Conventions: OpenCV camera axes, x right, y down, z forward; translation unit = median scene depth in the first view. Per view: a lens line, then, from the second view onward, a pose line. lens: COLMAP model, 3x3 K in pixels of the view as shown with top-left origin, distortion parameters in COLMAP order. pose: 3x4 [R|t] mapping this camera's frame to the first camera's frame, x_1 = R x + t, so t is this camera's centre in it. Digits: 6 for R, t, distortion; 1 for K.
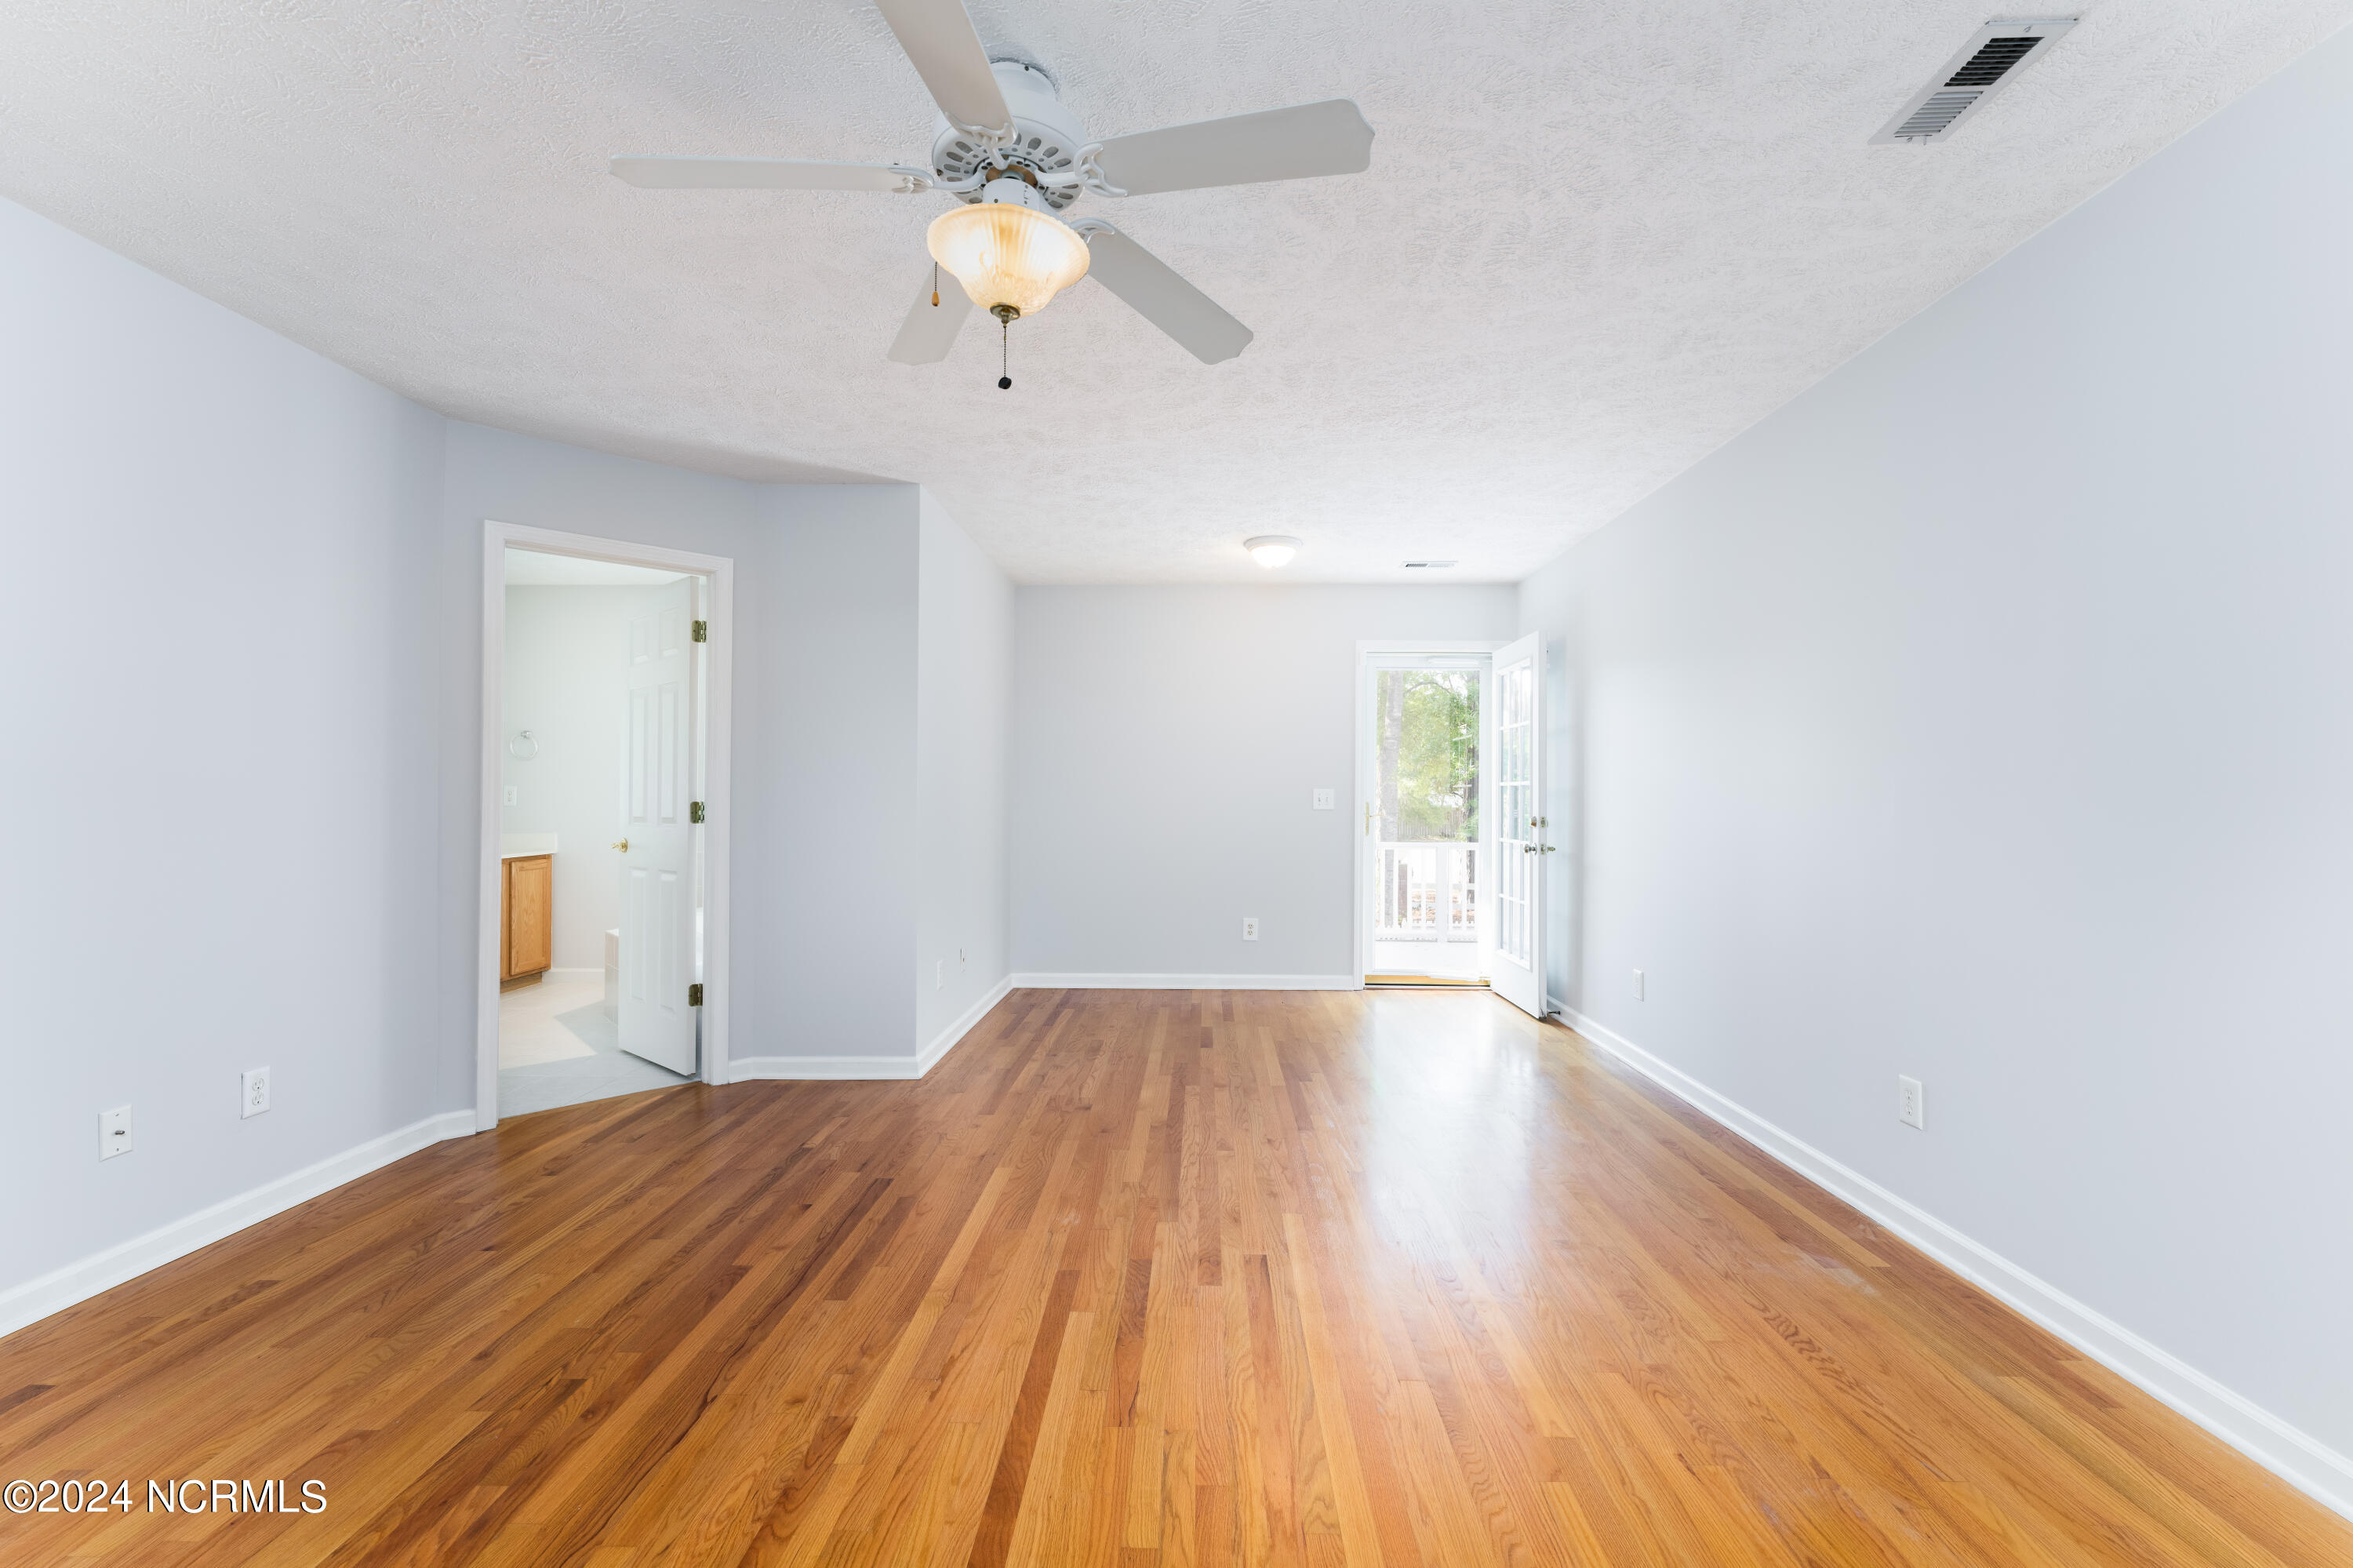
lens RADIAL K [[962.7, 0, 1174.4], [0, 962.7, 789.7], [0, 0, 1]] dist [0.000016, 0.000163]
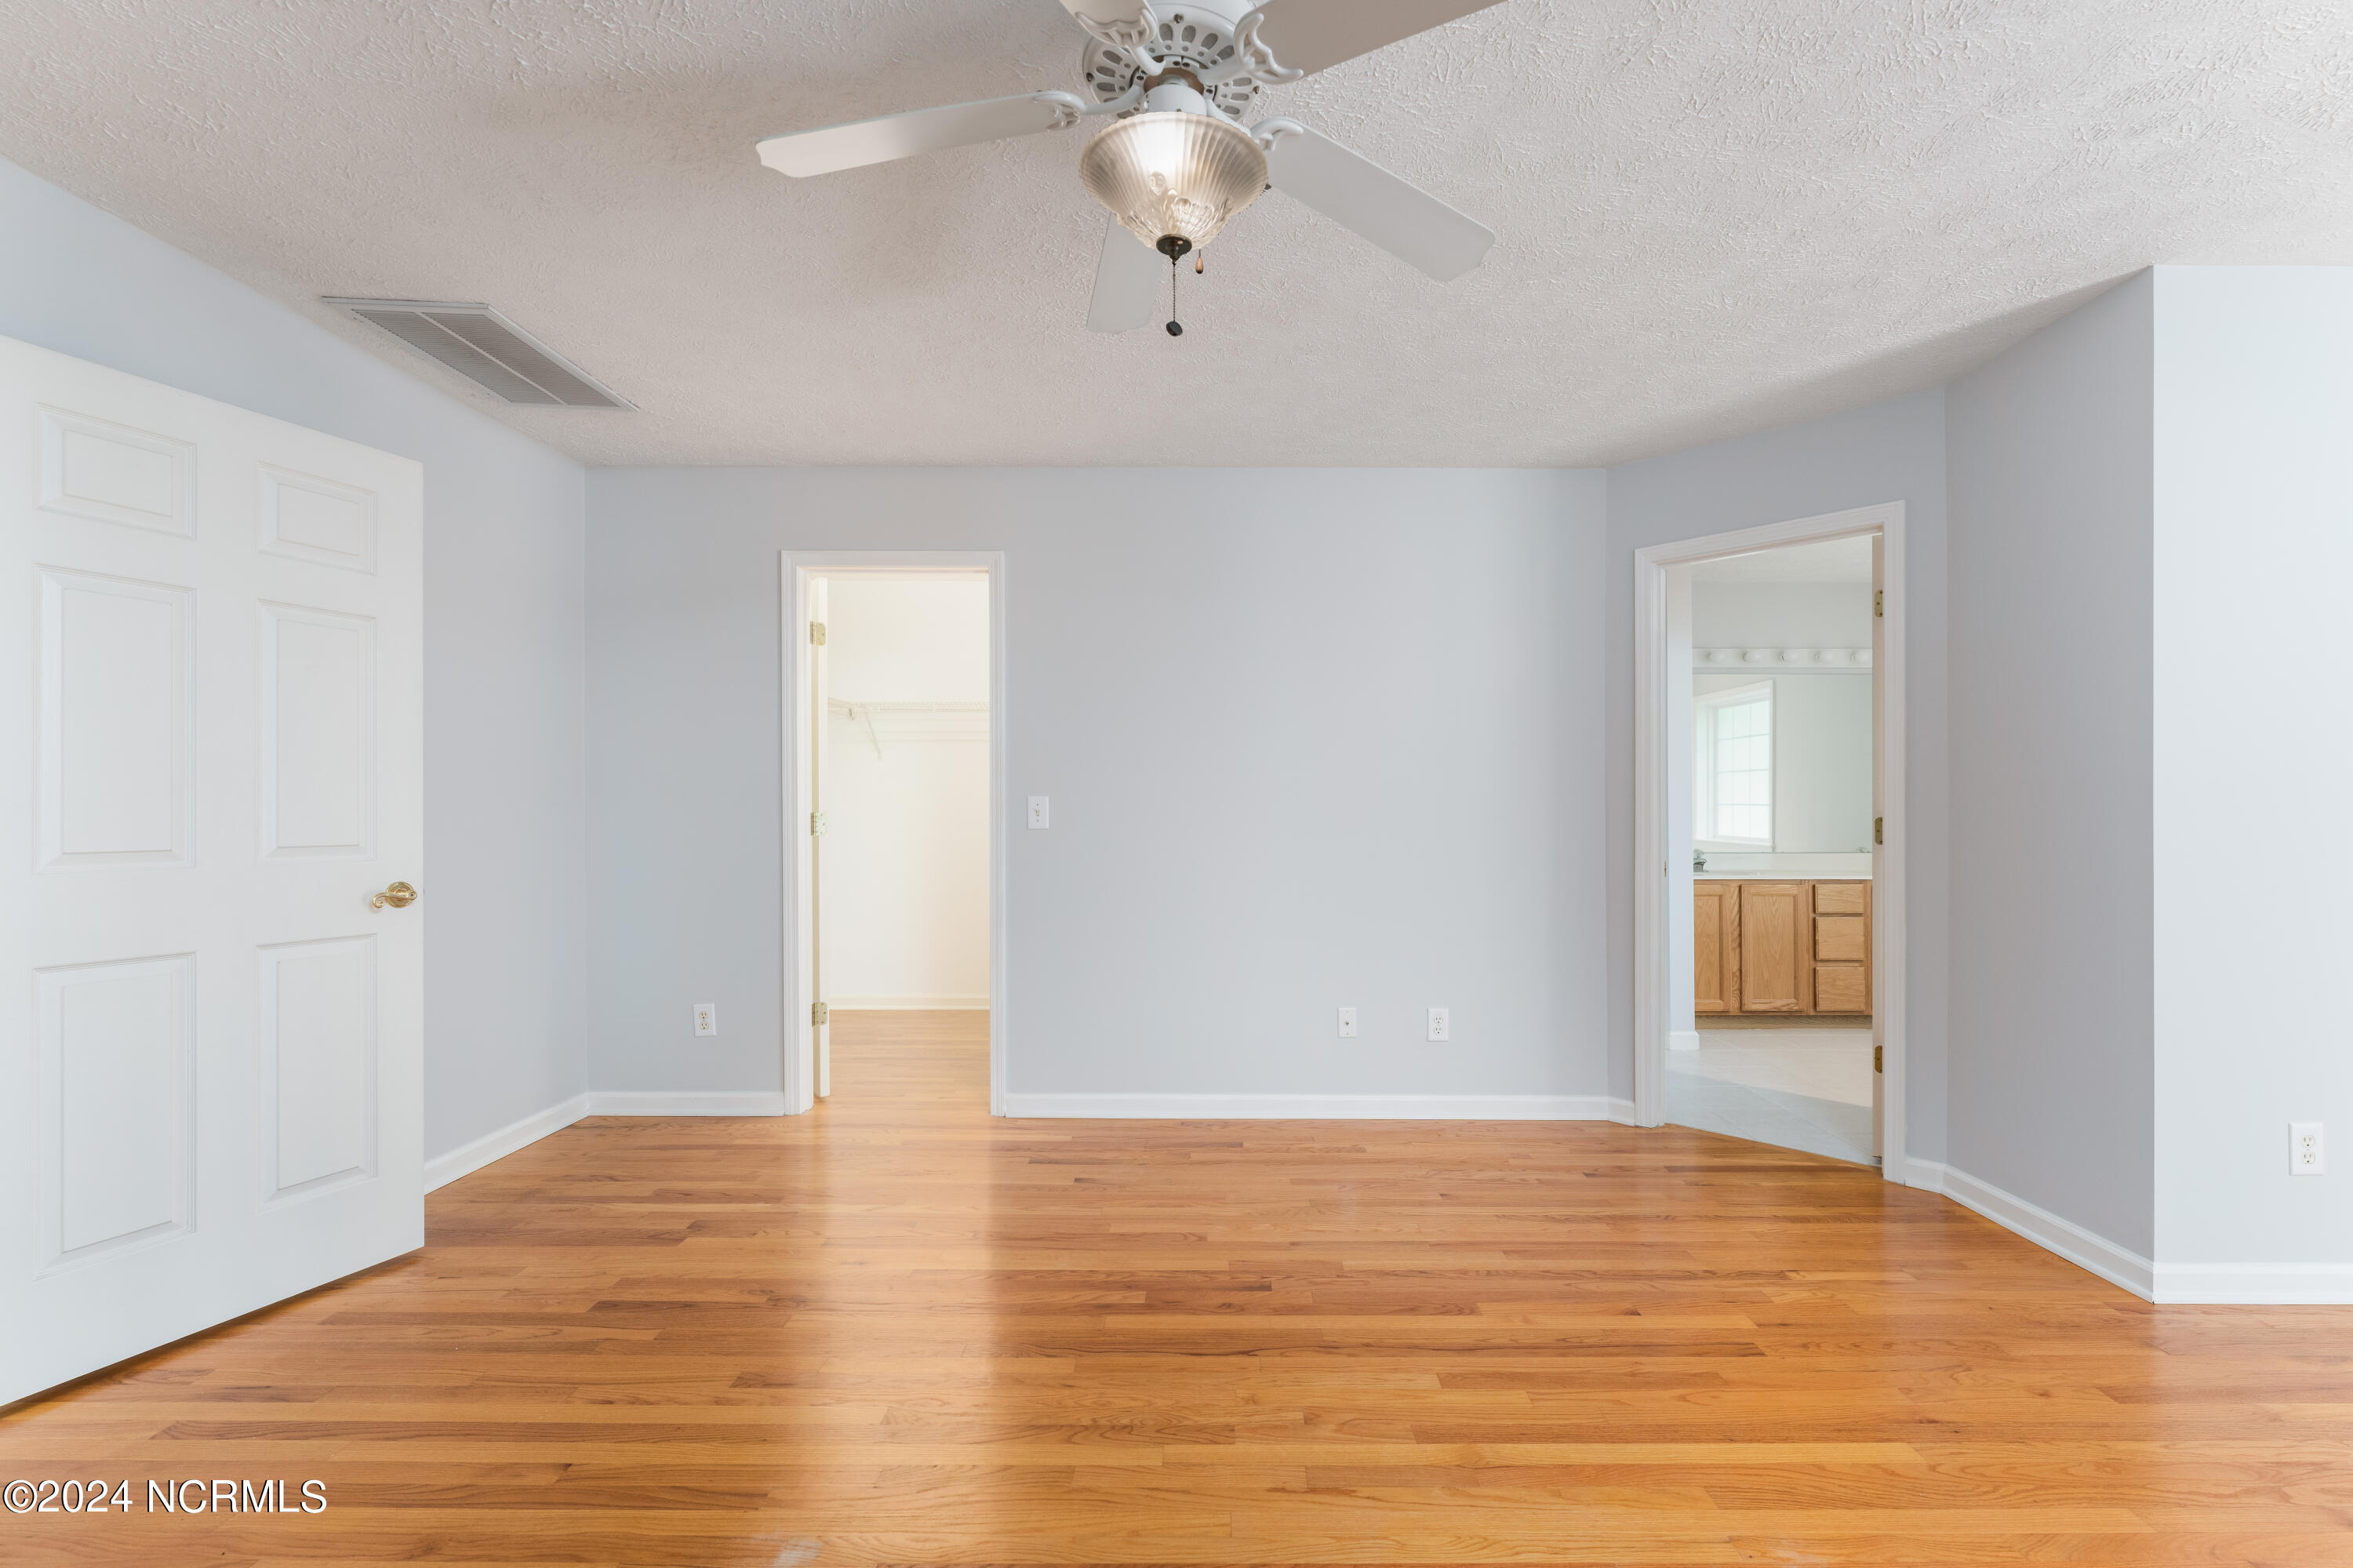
lens RADIAL K [[962.7, 0, 1175.6], [0, 962.7, 801.4], [0, 0, 1]] dist [0.000016, 0.000163]
pose [[0.045049, -0.009739, -0.998937, 0.411227], [0.006217, 0.999936, -0.009469, 0.005644], [0.998965, -0.005784, 0.045107, 0.569775]]
